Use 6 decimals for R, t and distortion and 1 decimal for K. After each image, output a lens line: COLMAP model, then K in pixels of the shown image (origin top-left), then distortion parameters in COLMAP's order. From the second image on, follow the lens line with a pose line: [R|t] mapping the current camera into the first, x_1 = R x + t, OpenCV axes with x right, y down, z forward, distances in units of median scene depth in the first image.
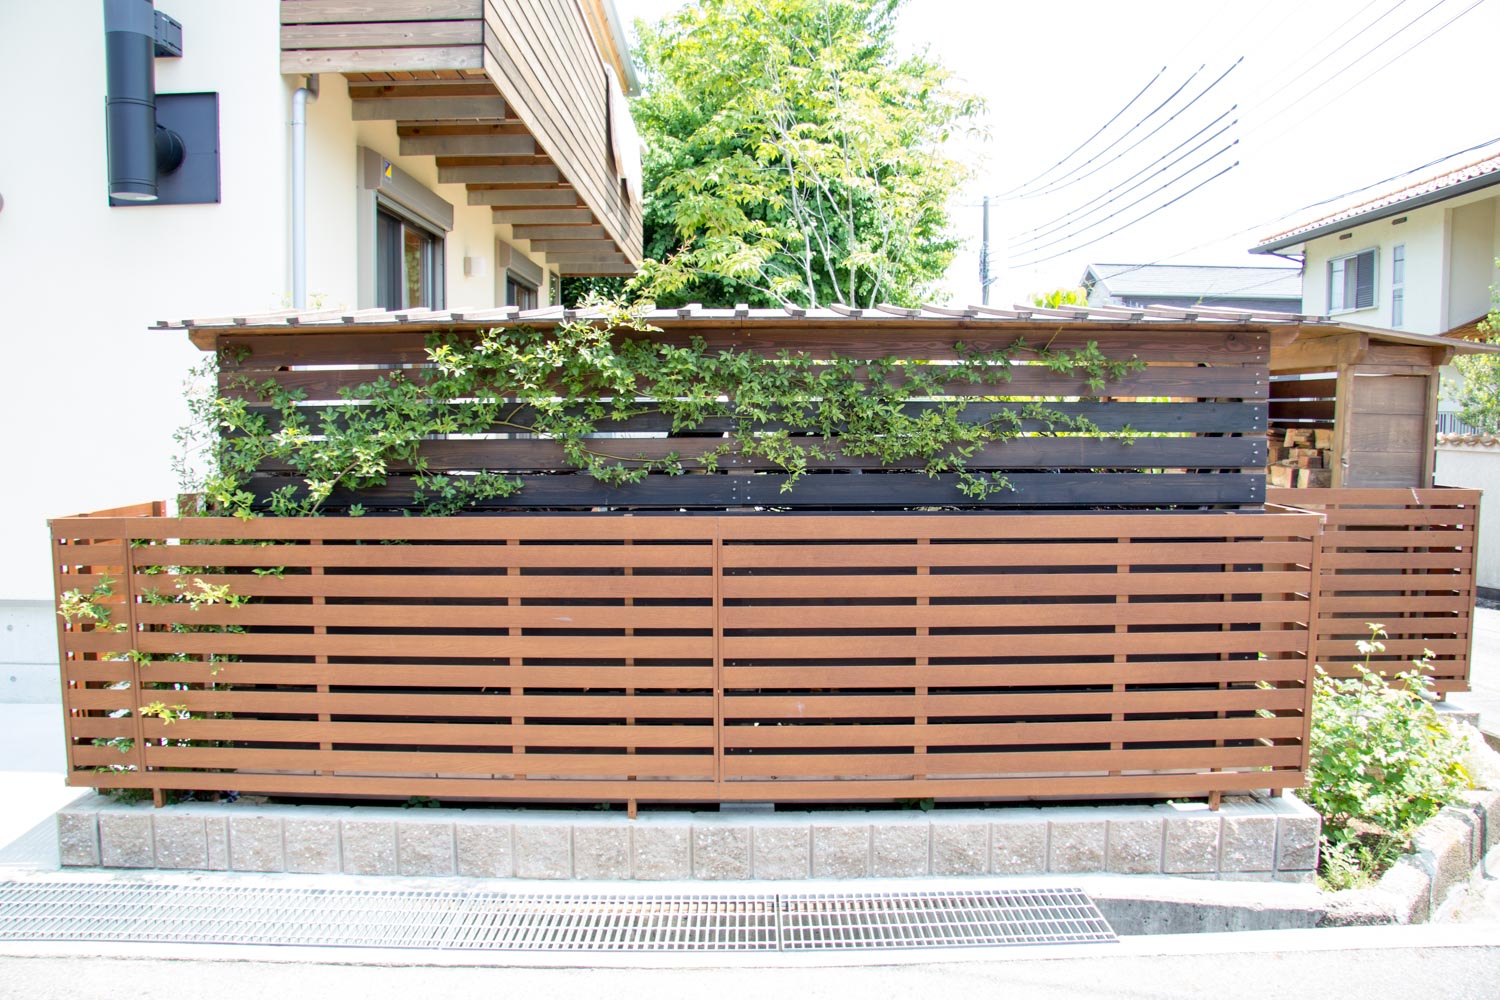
lens RADIAL K [[1170.8, 0, 750.0], [0, 1170.8, 500.0], [0, 0, 1]] dist [-0.176006, 0.133570]
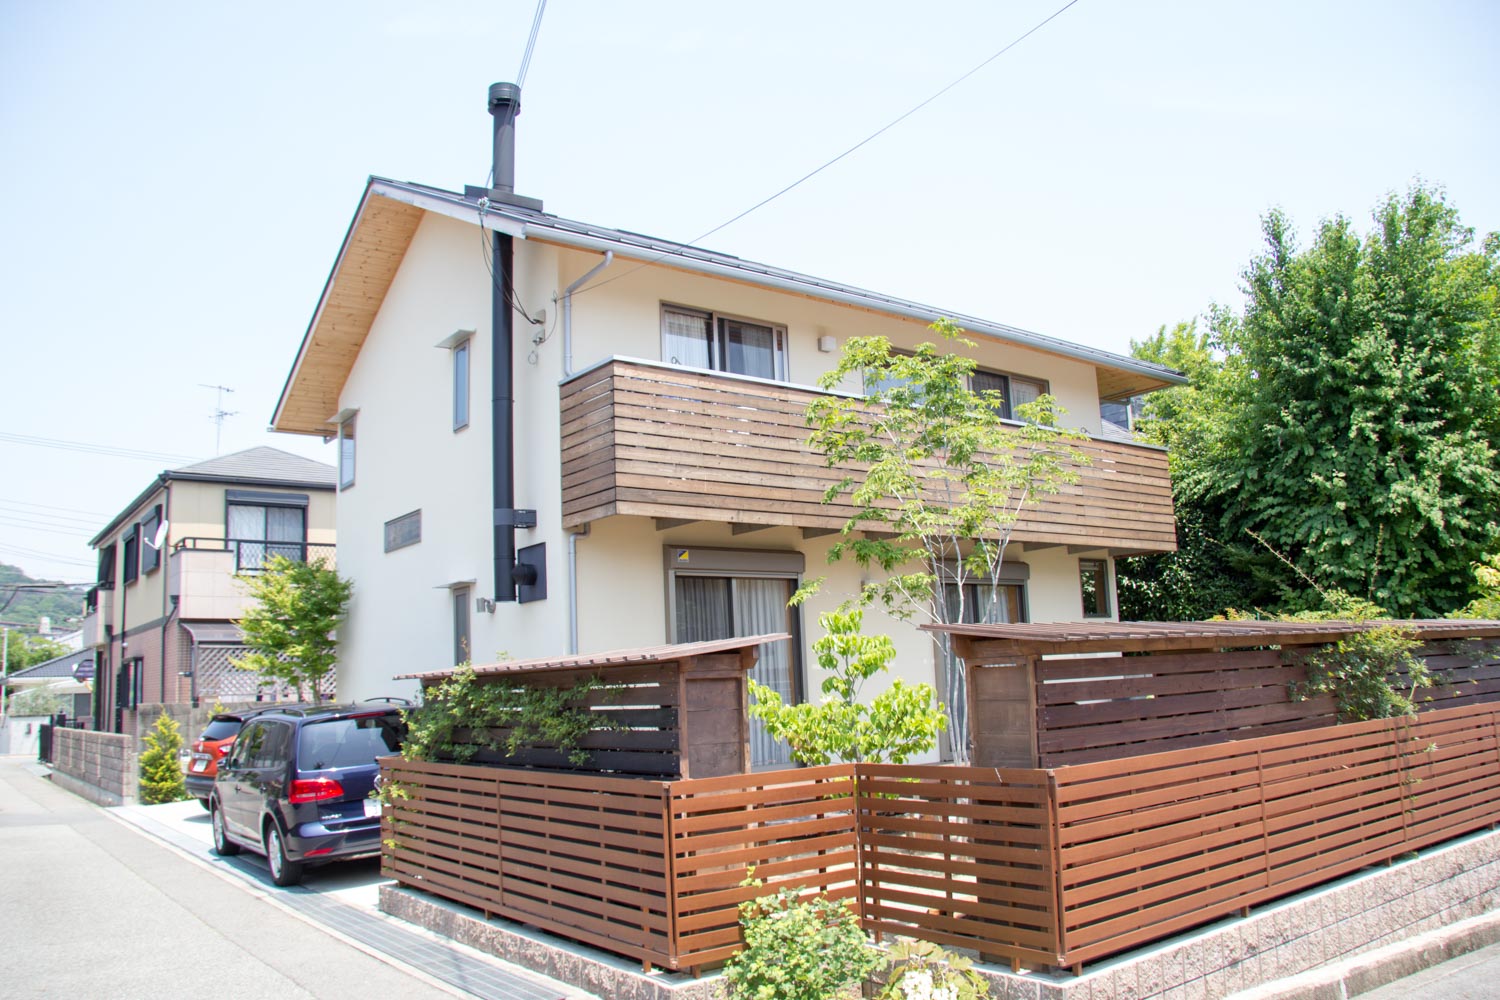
lens RADIAL K [[1170.8, 0, 750.0], [0, 1170.8, 500.0], [0, 0, 1]] dist [-0.176006, 0.133570]
pose [[0.605418, -0.151158, -0.781422, 1.387261], [-0.018760, 0.978817, -0.203877, -0.032866], [0.795687, 0.138090, 0.589757, 0.086476]]
